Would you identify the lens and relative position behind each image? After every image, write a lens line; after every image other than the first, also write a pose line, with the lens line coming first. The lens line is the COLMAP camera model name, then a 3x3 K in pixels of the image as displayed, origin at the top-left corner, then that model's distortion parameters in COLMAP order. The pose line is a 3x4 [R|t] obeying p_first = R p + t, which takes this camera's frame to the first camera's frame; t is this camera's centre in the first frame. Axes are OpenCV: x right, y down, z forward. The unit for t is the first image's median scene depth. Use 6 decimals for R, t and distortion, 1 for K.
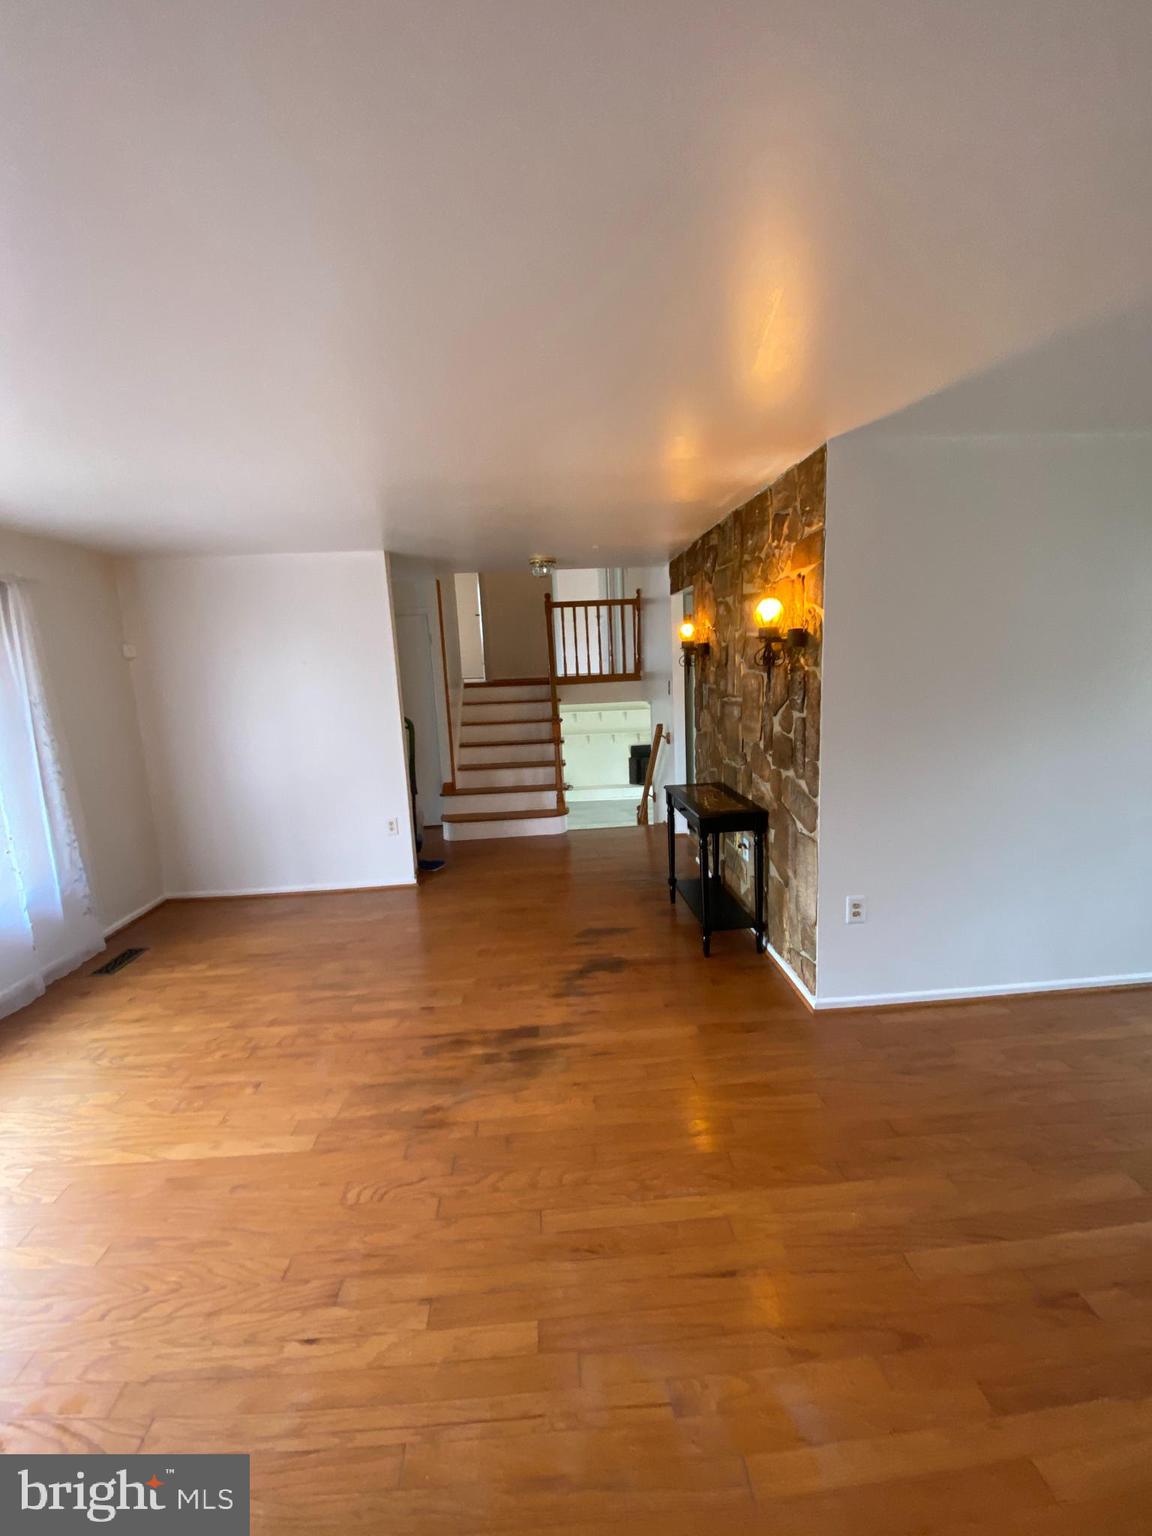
lens RADIAL K [[625.8, 0, 576.0], [0, 625.8, 768.0], [0, 0, 1]] dist [0.063403, -0.016598]
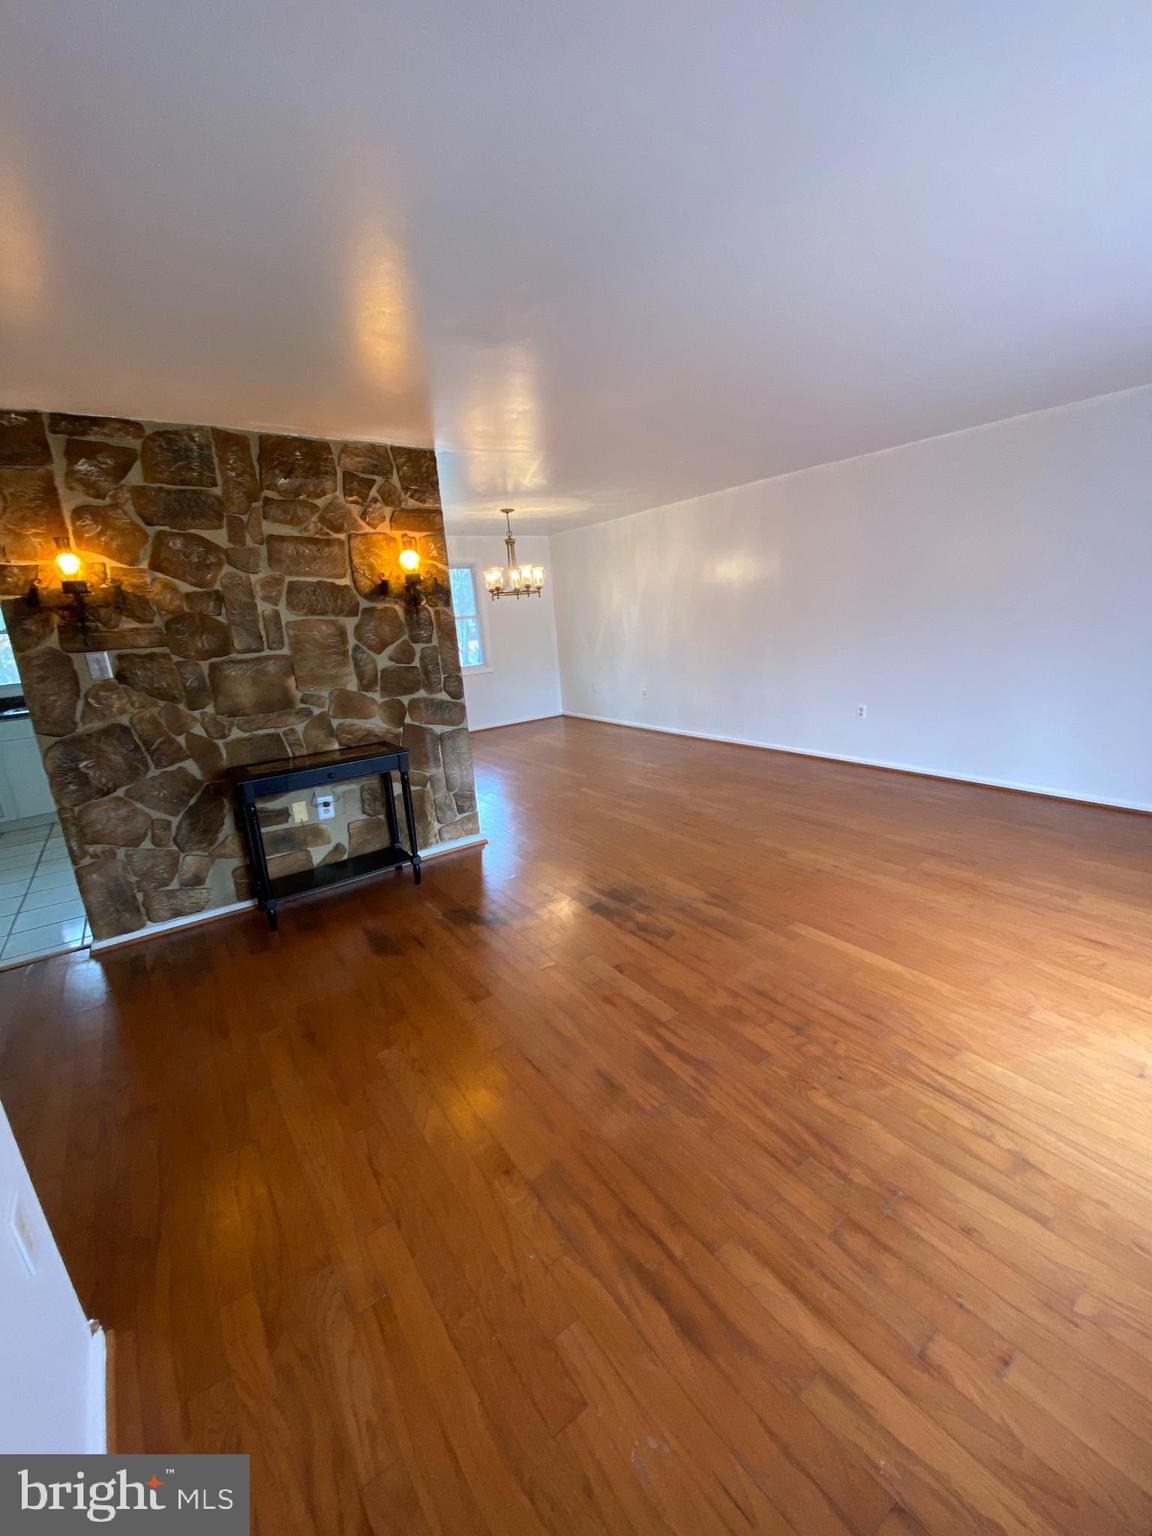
lens RADIAL K [[625.8, 0, 576.0], [0, 625.8, 768.0], [0, 0, 1]] dist [0.063403, -0.016598]
pose [[-0.523994, -0.114660, 0.843969, -0.947846], [0.249257, 0.926871, 0.280680, -0.136535], [-0.814433, 0.357440, -0.457095, 1.419923]]
